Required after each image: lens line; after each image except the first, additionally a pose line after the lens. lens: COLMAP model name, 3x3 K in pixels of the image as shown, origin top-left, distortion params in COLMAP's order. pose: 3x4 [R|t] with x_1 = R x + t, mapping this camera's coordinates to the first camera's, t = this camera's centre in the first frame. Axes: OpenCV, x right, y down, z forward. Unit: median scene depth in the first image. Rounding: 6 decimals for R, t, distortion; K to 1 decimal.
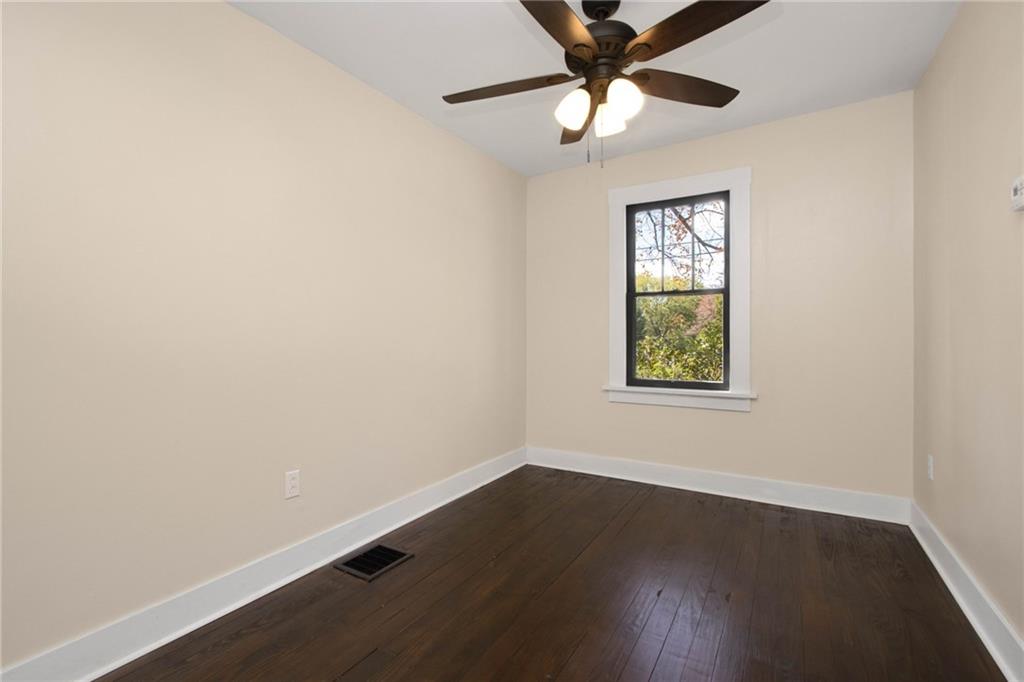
lens RADIAL K [[486.2, 0, 495.7], [0, 486.2, 345.9], [0, 0, 1]] dist [-0.018689, -0.000283]
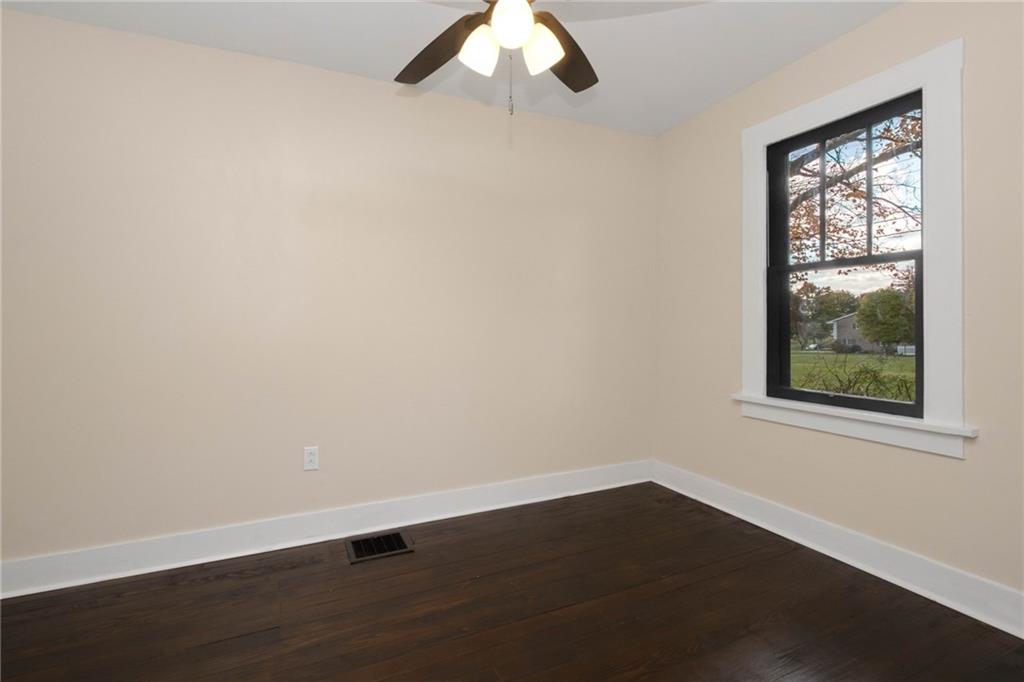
lens RADIAL K [[486.1, 0, 496.3], [0, 486.1, 331.3], [0, 0, 1]] dist [-0.014329, 0.000084]
pose [[0.828443, 0.010228, -0.559980, 0.384527], [-0.013045, 0.999914, -0.001036, -0.010038], [0.559921, 0.008163, 0.828506, 0.208103]]
